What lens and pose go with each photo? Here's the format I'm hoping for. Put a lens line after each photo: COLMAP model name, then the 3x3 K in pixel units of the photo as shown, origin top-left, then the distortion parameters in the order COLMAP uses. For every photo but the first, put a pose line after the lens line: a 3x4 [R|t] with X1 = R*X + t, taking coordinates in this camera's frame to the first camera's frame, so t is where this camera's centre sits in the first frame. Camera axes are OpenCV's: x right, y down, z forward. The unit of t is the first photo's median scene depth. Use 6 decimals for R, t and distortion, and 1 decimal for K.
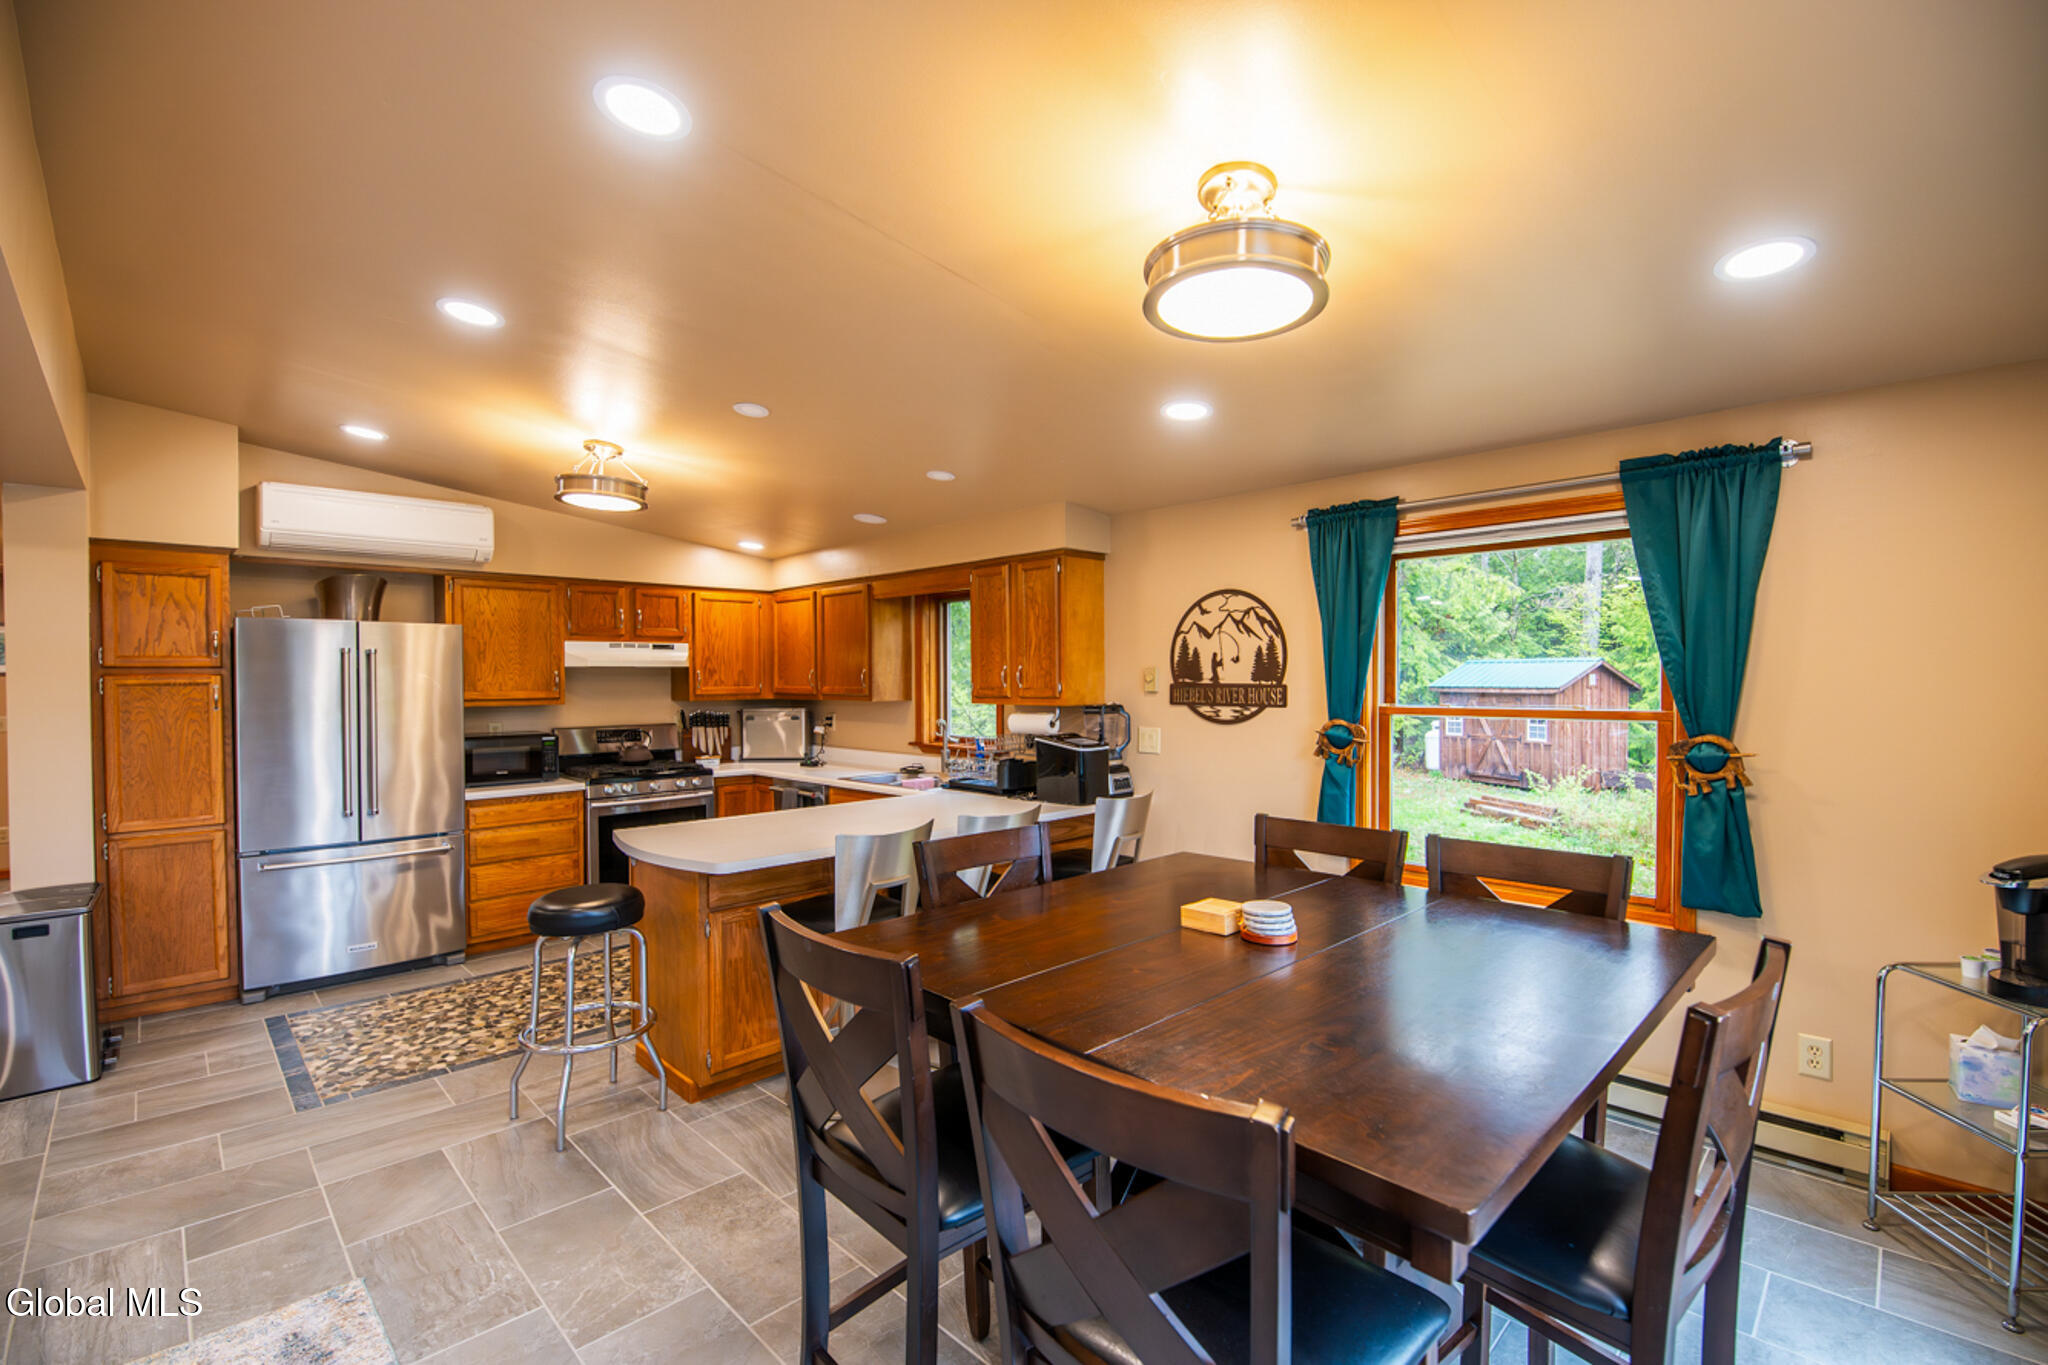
lens RADIAL K [[913.4, 0, 1066.2], [0, 913.4, 692.8], [0, 0, 1]] dist [-0.017430, -0.005741]
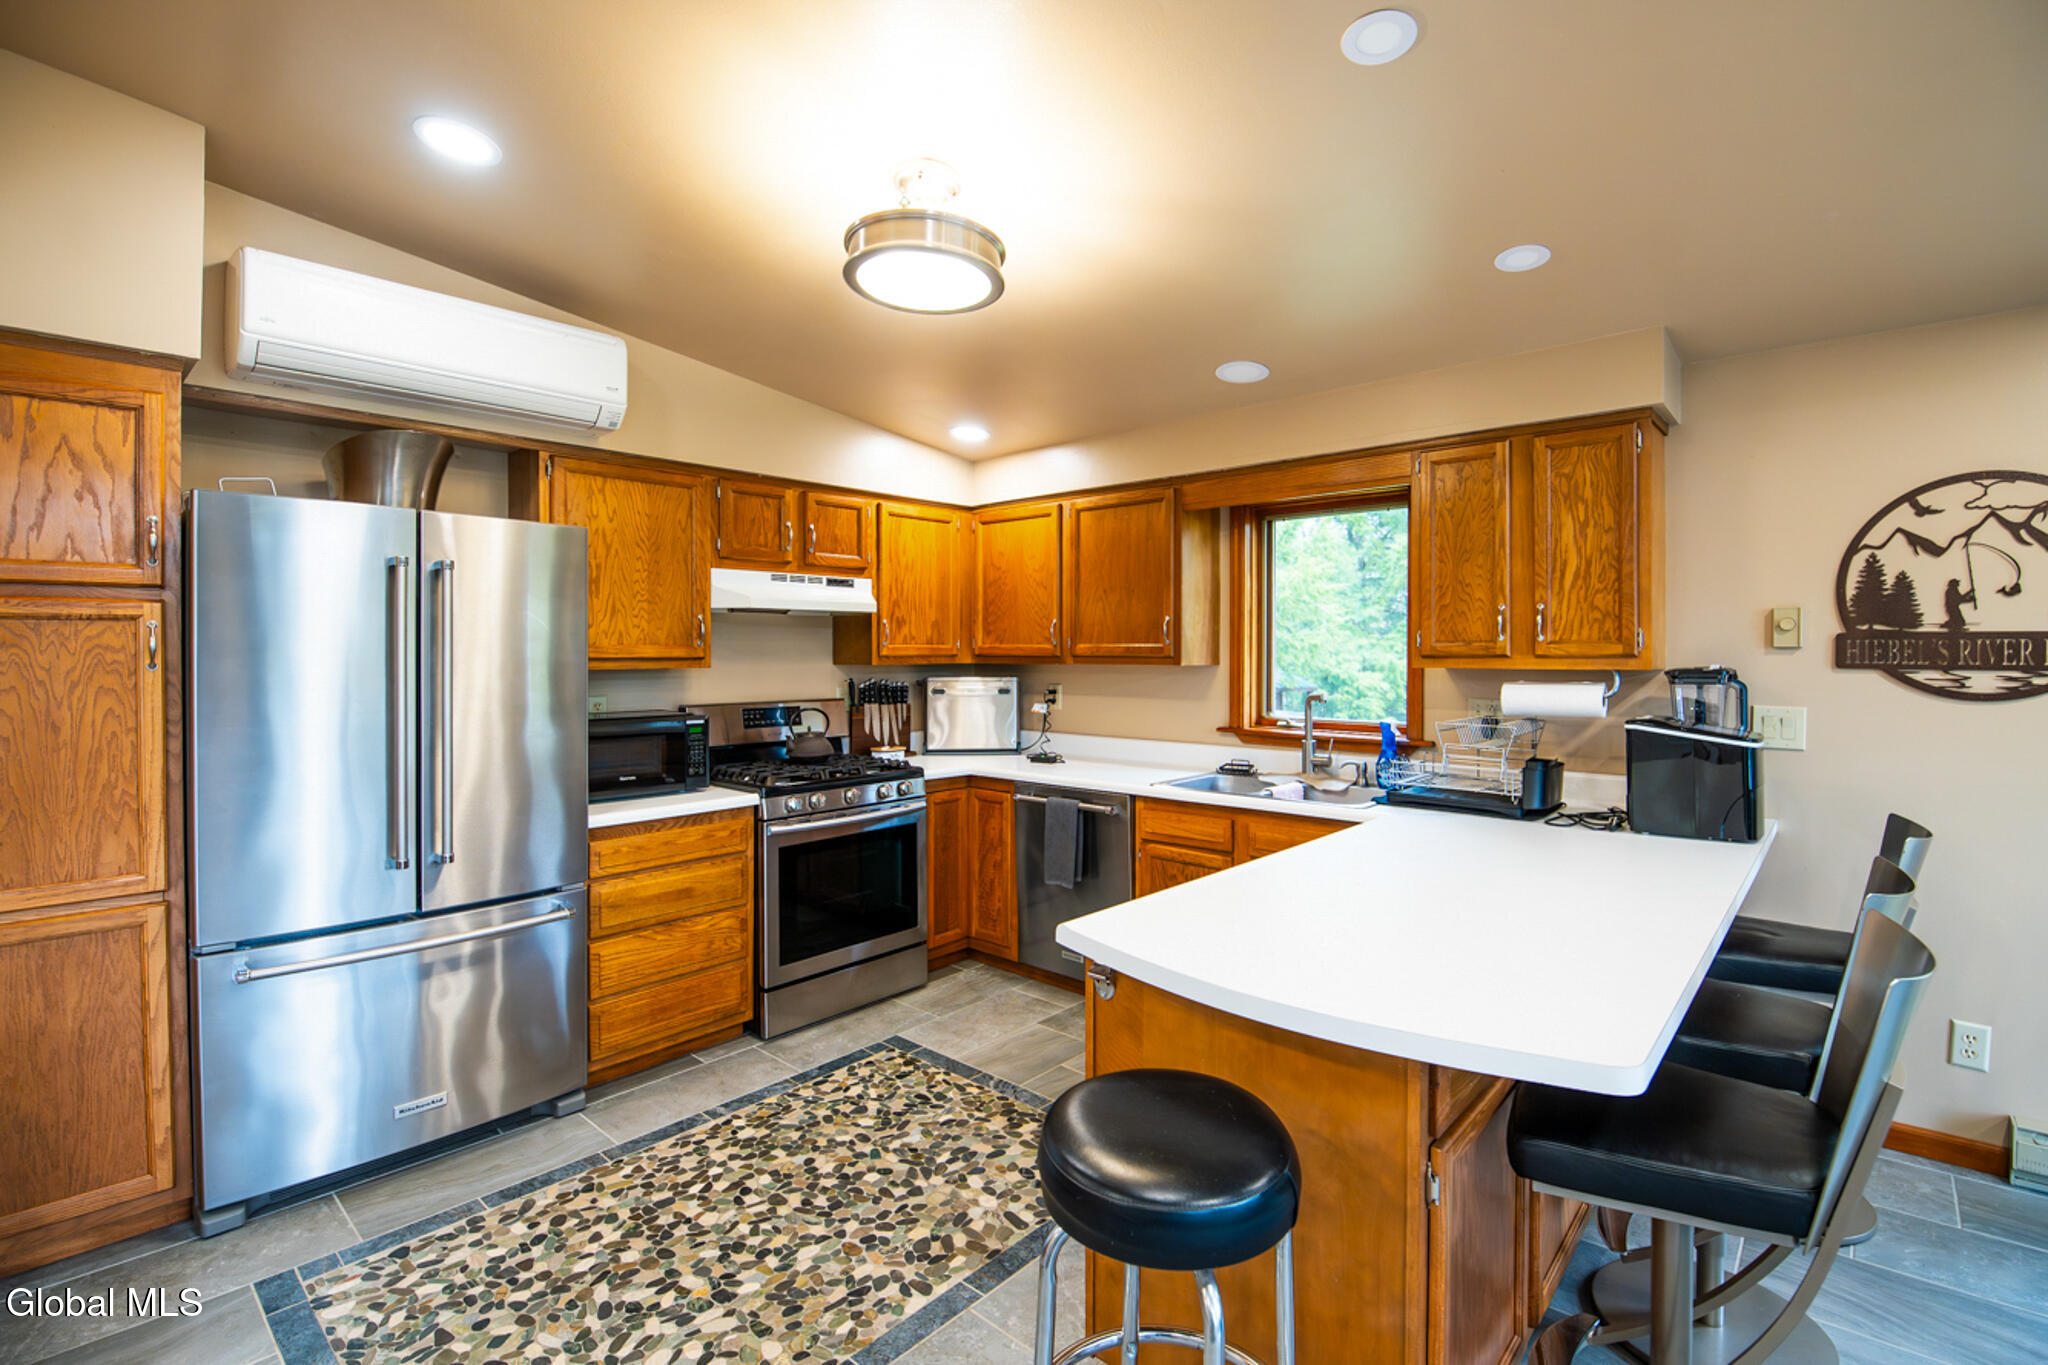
lens RADIAL K [[913.4, 0, 1032.0], [0, 913.4, 660.4], [0, 0, 1]] dist [-0.017430, -0.005741]
pose [[0.998654, 0.004742, 0.051641, -0.464427], [-0.004254, 0.999945, -0.009567, 0.016569], [-0.051683, 0.009335, 0.998620, 0.454822]]
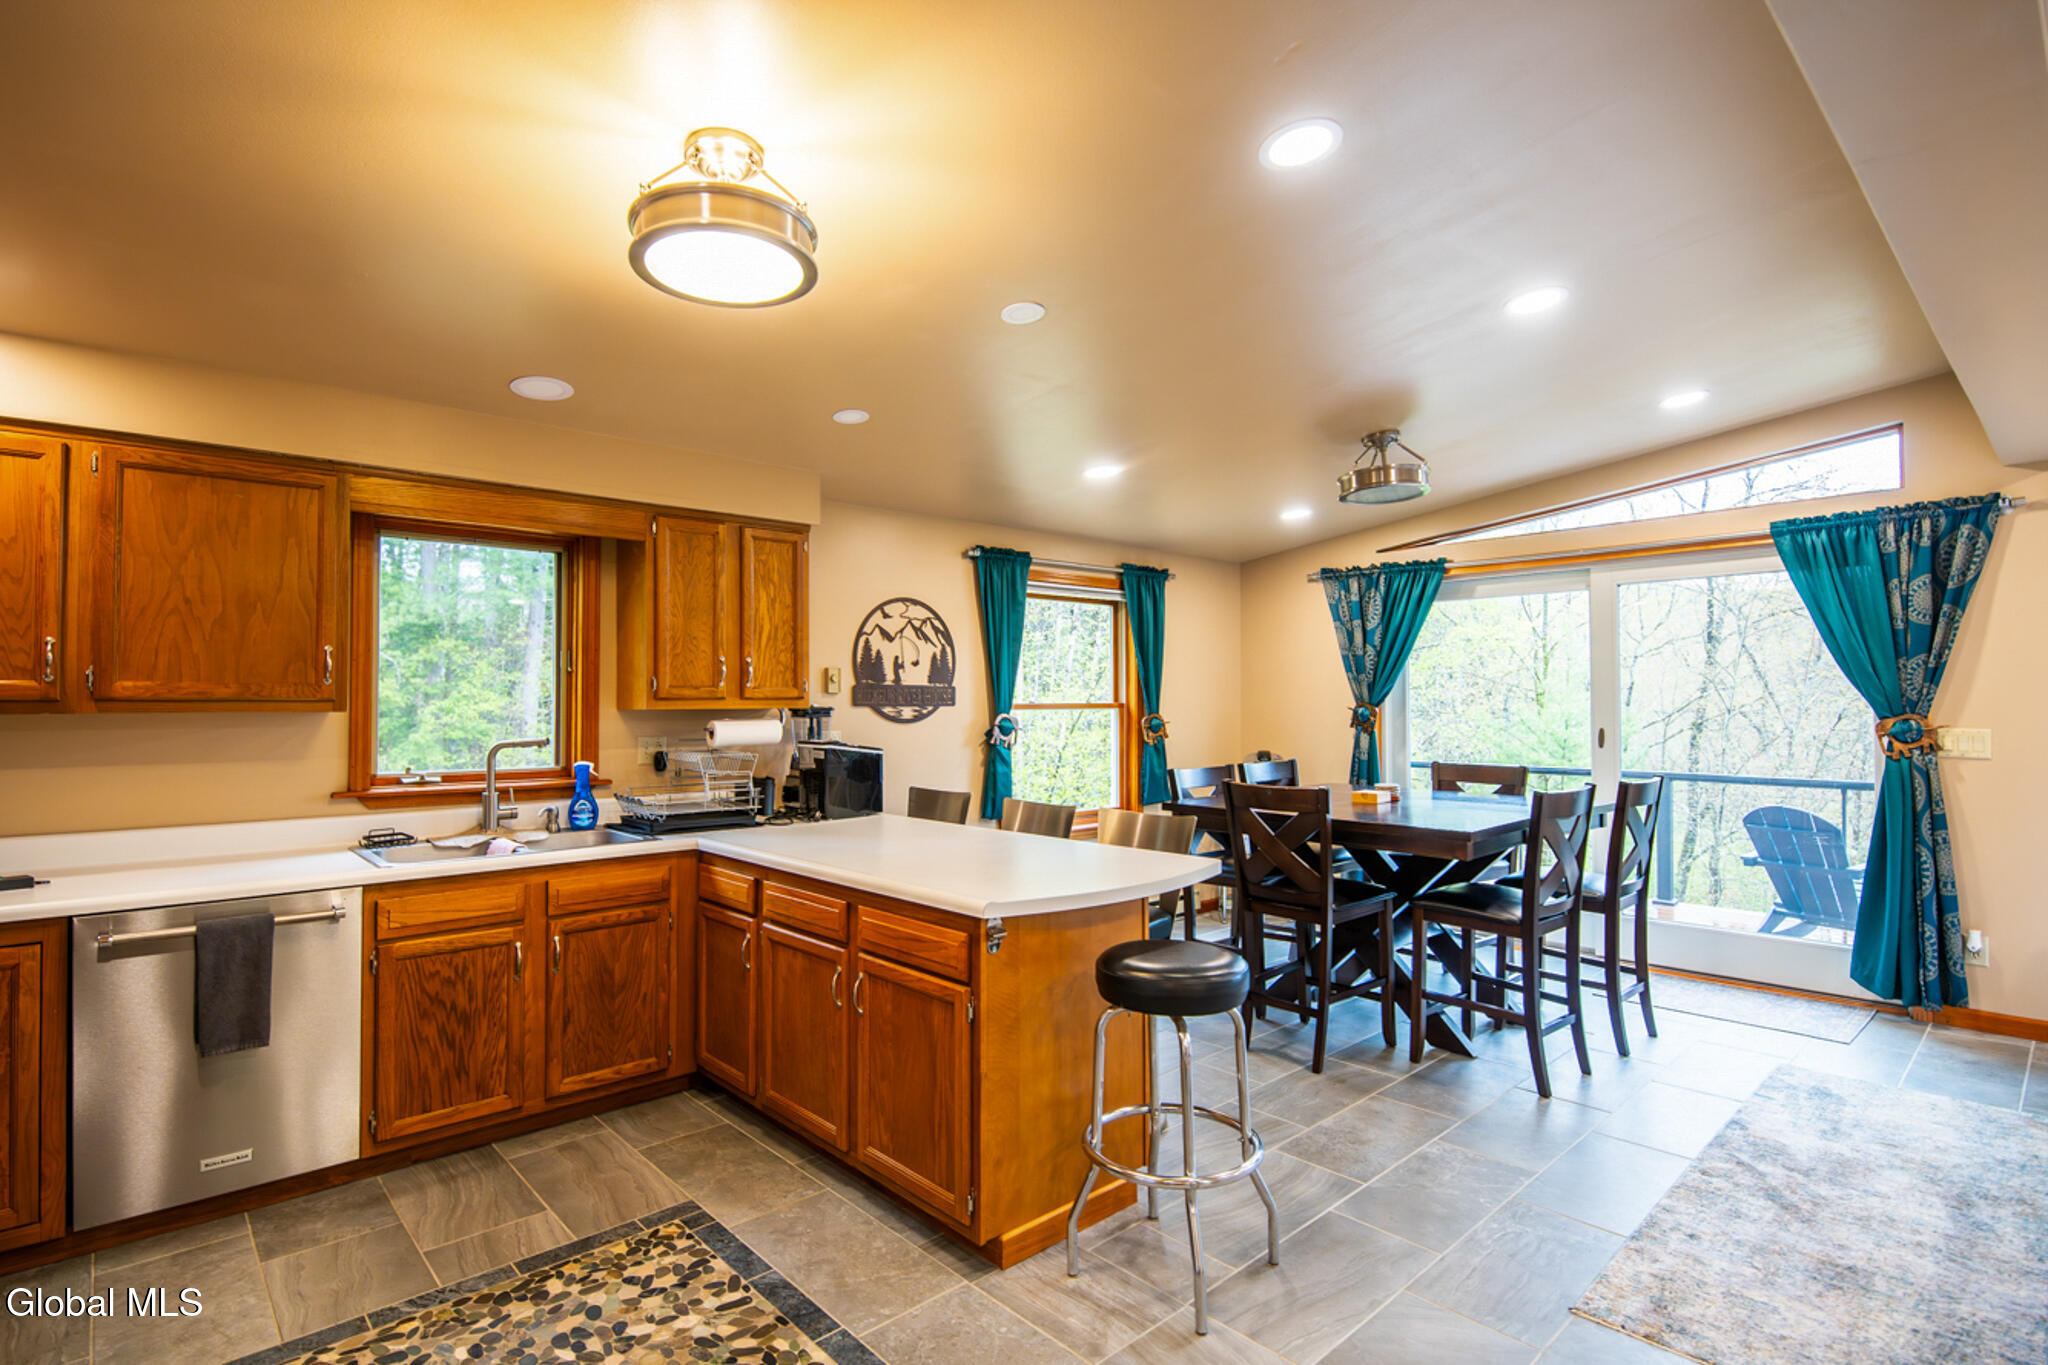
lens RADIAL K [[998.2, 0, 1019.9], [0, 998.2, 683.3], [0, 0, 1]] dist [-0.004641, -0.006045]
pose [[0.050007, 0.024942, 0.998437, -0.985247], [0.021487, 0.999430, -0.026043, 0.021209], [-0.998518, 0.022756, 0.049443, 0.801318]]
